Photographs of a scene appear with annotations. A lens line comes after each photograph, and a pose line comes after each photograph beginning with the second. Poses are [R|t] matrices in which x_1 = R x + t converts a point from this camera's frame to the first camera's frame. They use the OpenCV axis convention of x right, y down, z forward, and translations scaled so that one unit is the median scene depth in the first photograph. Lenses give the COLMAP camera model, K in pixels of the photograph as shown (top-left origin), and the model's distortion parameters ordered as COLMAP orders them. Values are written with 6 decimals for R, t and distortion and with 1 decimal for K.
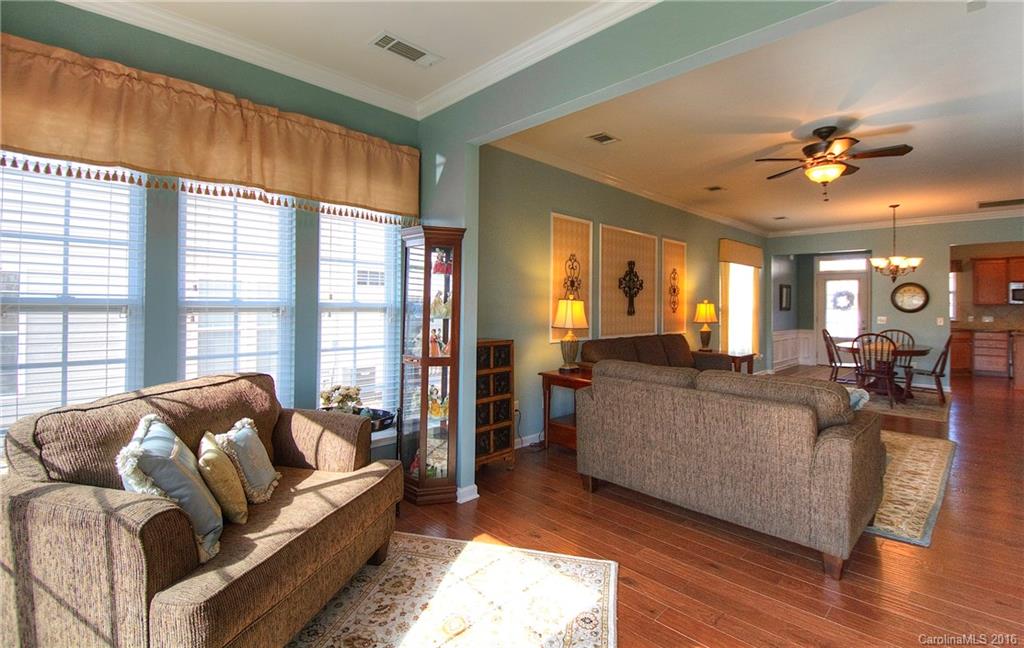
lens RADIAL K [[475.1, 0, 509.7], [0, 475.1, 299.5], [0, 0, 1]] dist [-0.001148, -0.011138]
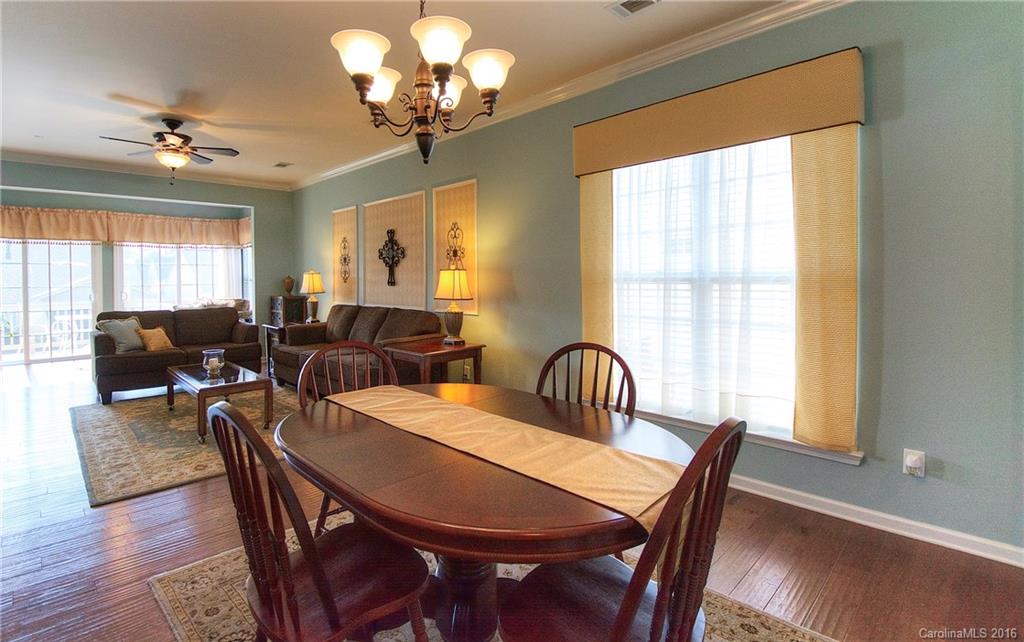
lens RADIAL K [[484.6, 0, 480.7], [0, 484.6, 279.5], [0, 0, 1]] dist [-0.000446, -0.000138]
pose [[-0.035574, -0.009801, -0.999319, 0.960001], [0.014924, 0.999835, -0.010337, 0.026227], [0.999256, -0.015281, -0.035422, 0.946248]]
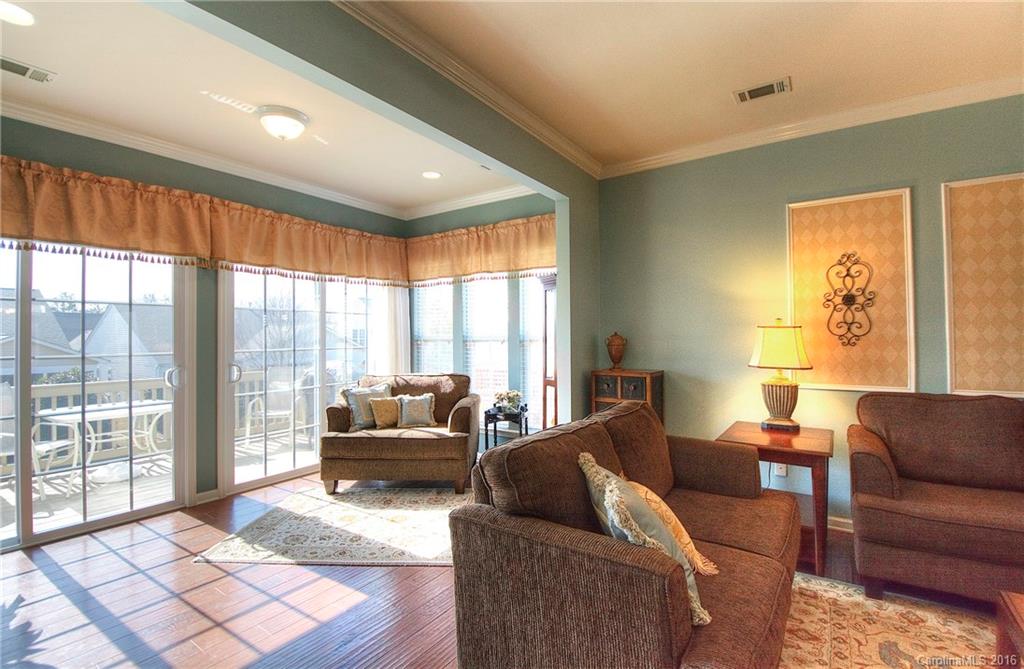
lens RADIAL K [[450.0, 0, 527.4], [0, 450.0, 329.1], [0, 0, 1]] dist [-0.018937, -0.000689]
pose [[0.186300, -0.030439, -0.982021, 0.427727], [0.017134, 0.999469, -0.027729, 0.010382], [0.982343, -0.011660, 0.186723, 0.308001]]
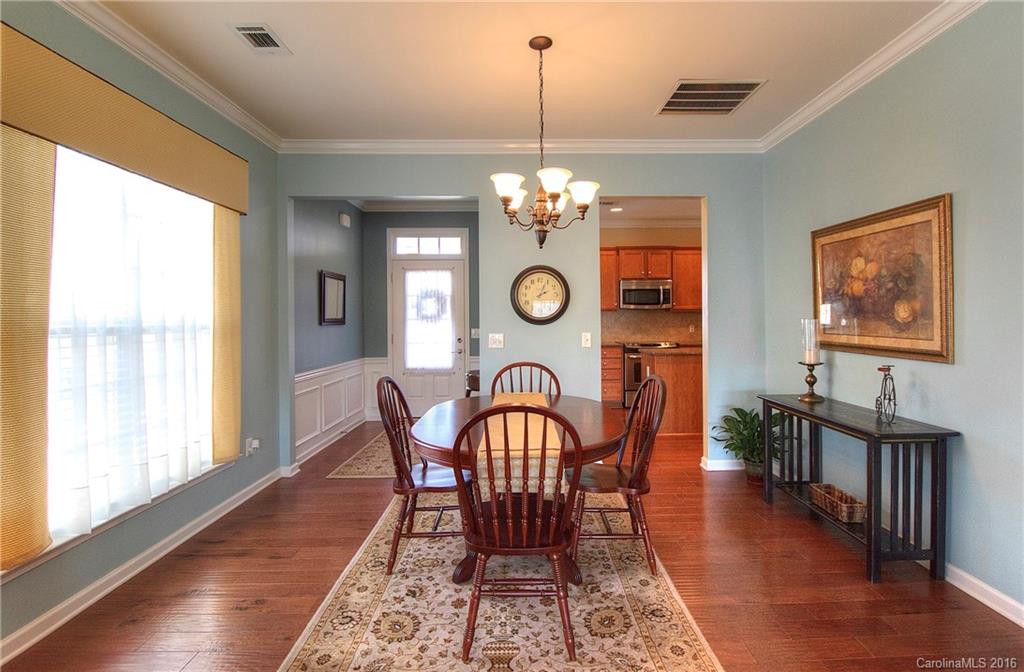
lens RADIAL K [[492.4, 0, 532.4], [0, 492.4, 318.2], [0, 0, 1]] dist [-0.000369, -0.000180]
pose [[0.687254, -0.015543, 0.726251, 0.473546], [0.006910, 0.999866, 0.014860, 0.014043], [-0.726384, -0.005194, 0.687269, 0.666523]]
